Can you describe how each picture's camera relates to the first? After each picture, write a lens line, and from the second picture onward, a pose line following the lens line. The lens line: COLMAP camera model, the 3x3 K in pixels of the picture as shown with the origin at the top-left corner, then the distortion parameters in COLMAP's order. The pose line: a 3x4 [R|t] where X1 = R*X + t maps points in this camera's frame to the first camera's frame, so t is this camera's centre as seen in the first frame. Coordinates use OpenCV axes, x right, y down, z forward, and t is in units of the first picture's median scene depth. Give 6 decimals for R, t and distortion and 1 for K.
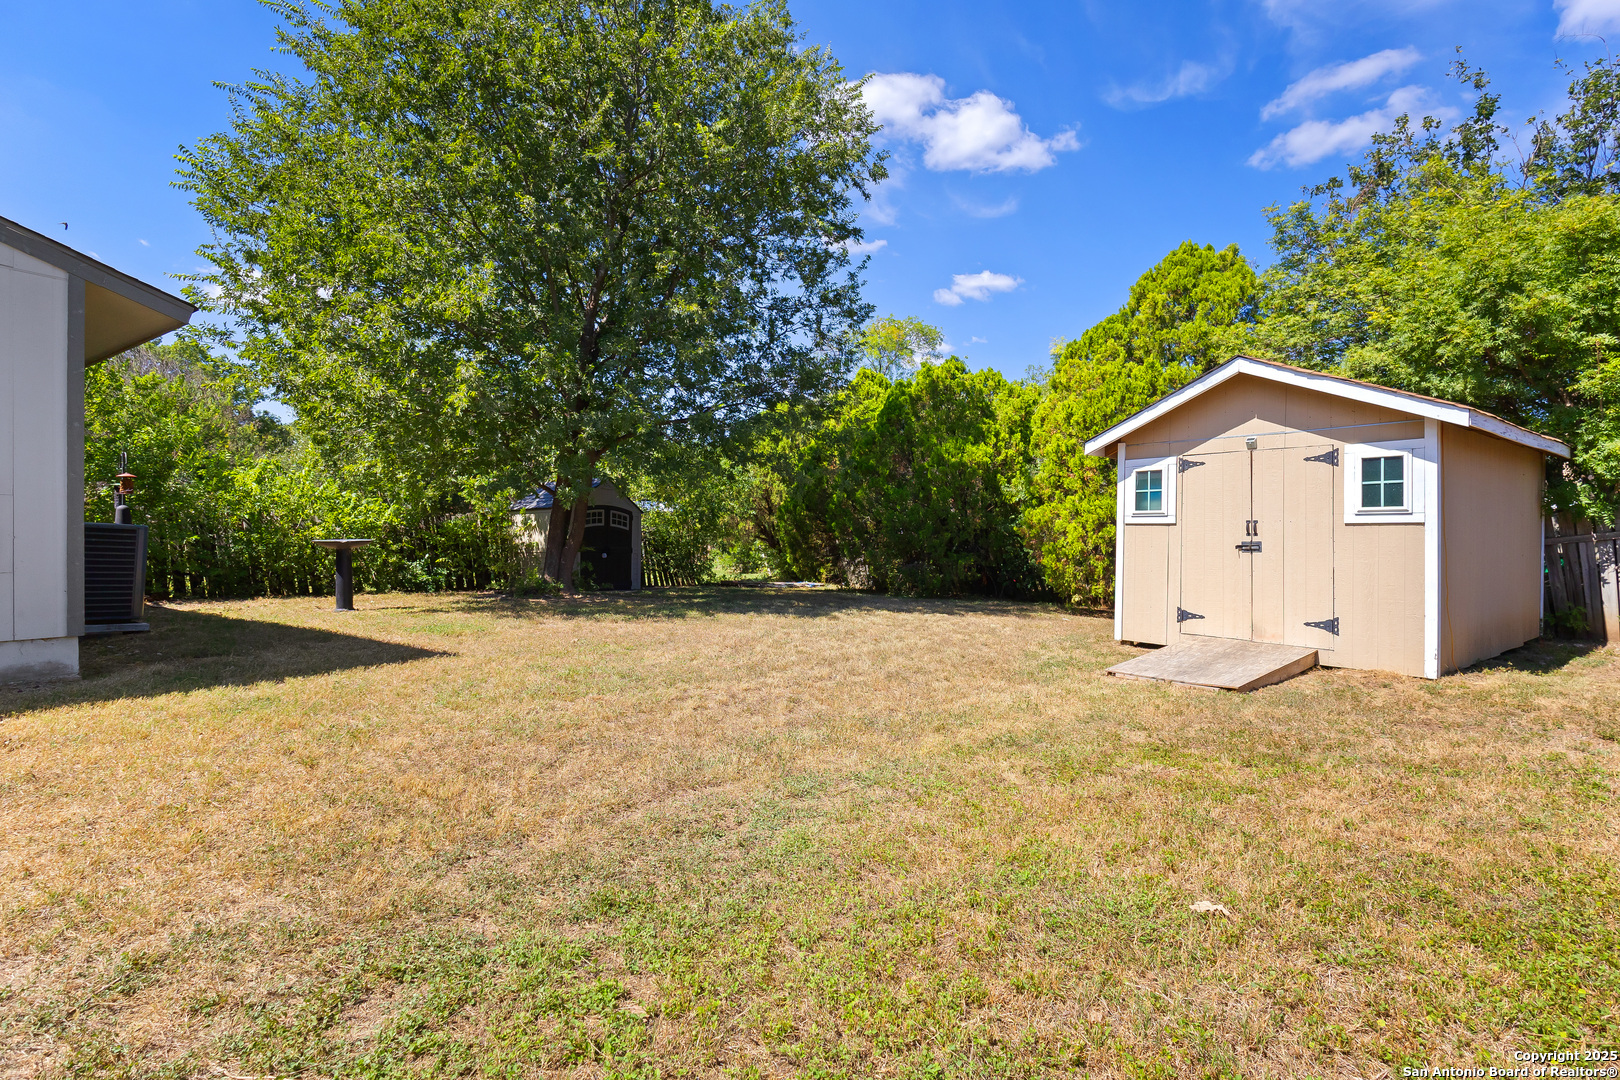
lens RADIAL K [[753.8, 0, 818.1], [0, 753.8, 538.0], [0, 0, 1]] dist [-0.001710, 0.004826]
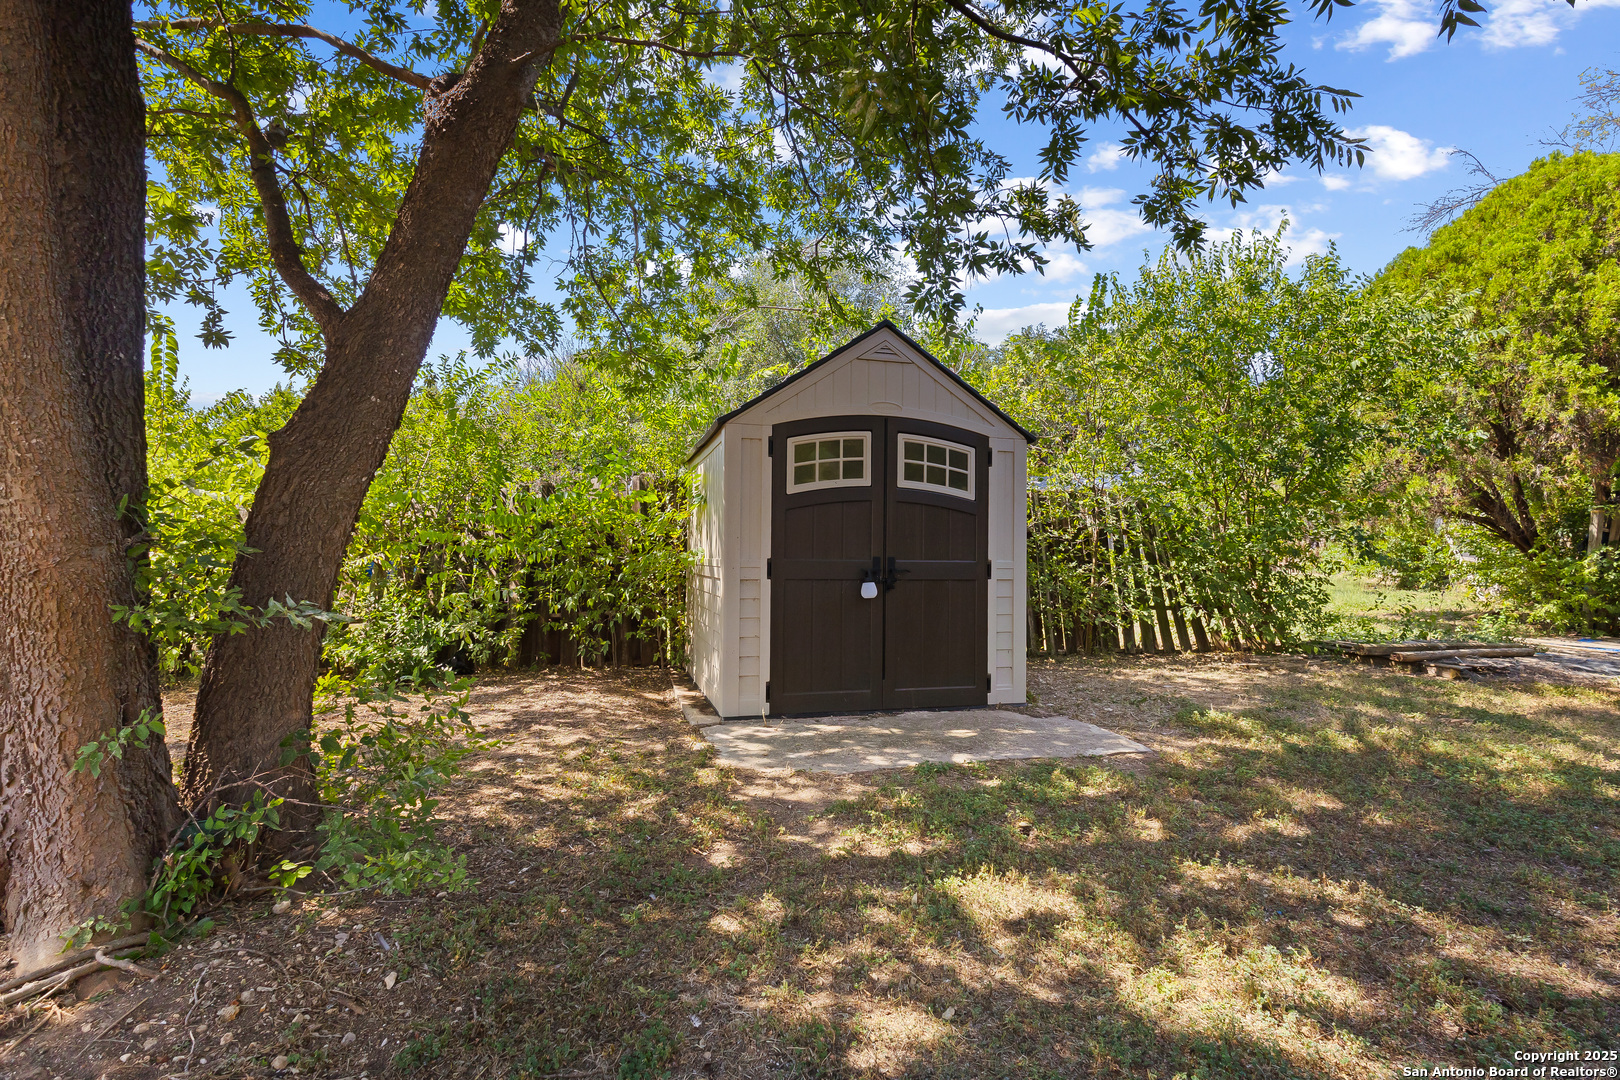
lens RADIAL K [[753.8, 0, 808.0], [0, 753.8, 534.0], [0, 0, 1]] dist [-0.001710, 0.004826]
pose [[0.737524, -0.010391, -0.675241, -0.114236], [0.018846, 0.999809, 0.005199, -0.000067], [0.675058, -0.016560, 0.737579, 0.821689]]
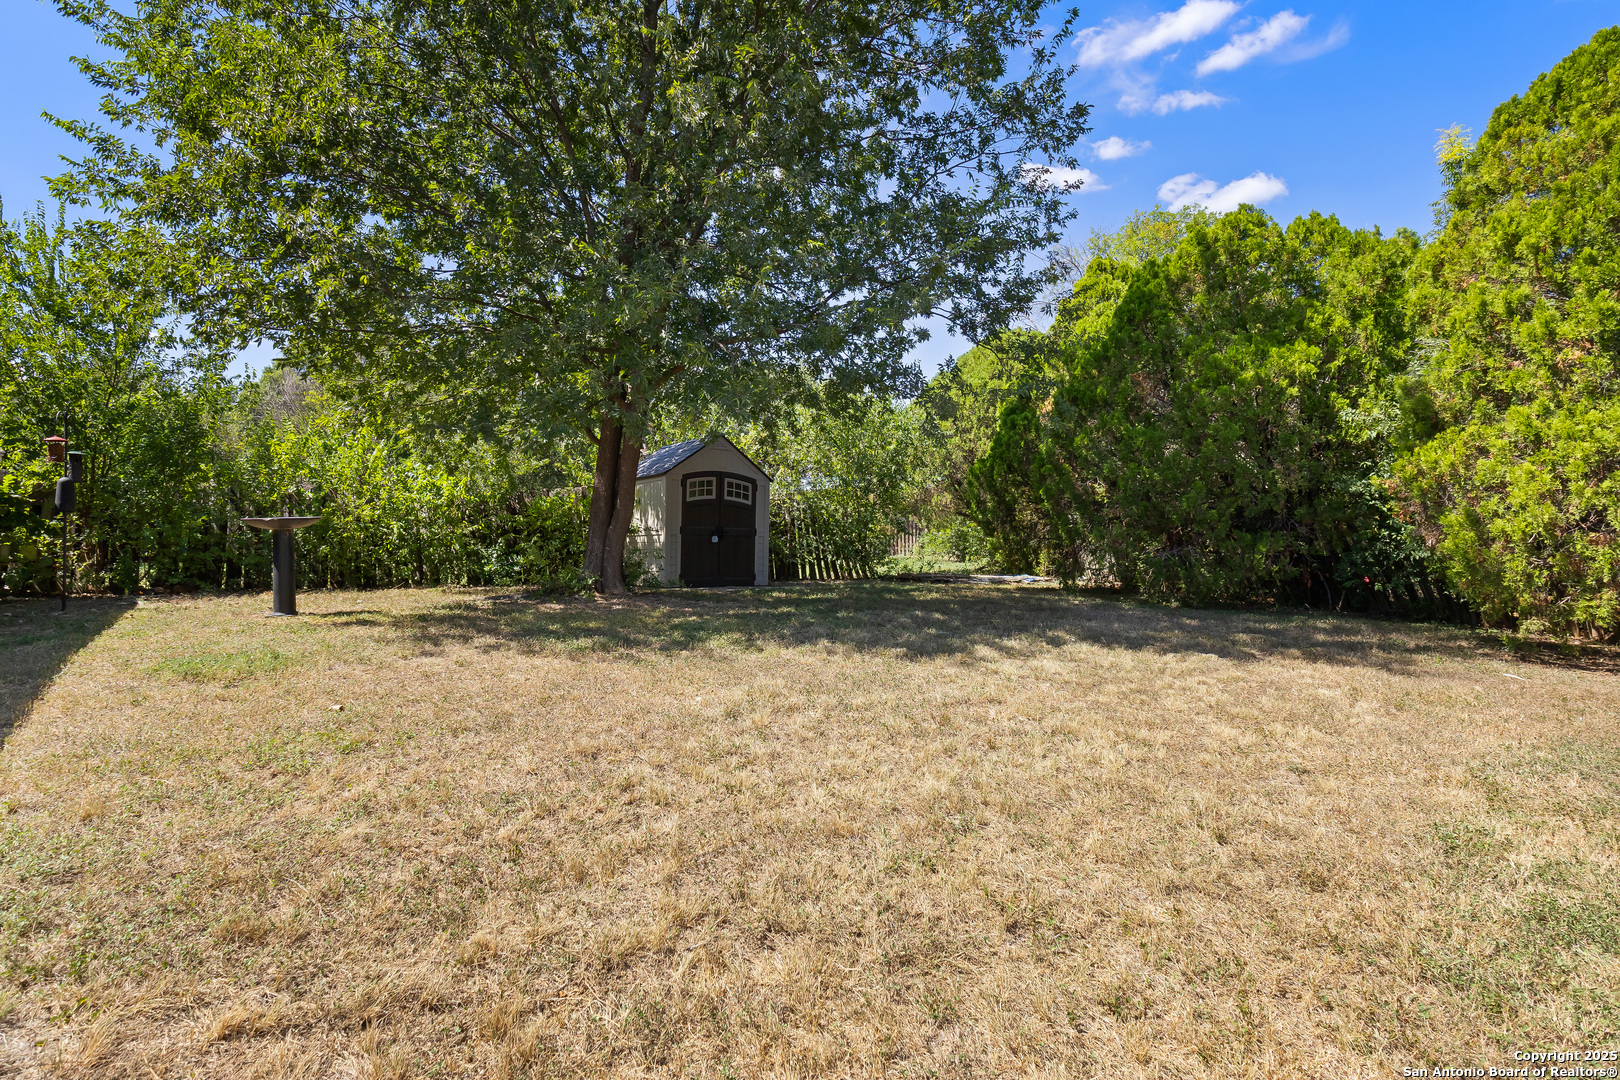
lens RADIAL K [[828.2, 0, 799.1], [0, 828.2, 542.5], [0, 0, 1]] dist [-0.014114, 0.002126]
pose [[0.946982, -0.001793, -0.321280, 0.056999], [0.010152, 0.999652, 0.024346, 0.008159], [0.321125, -0.026317, 0.946671, 0.276631]]
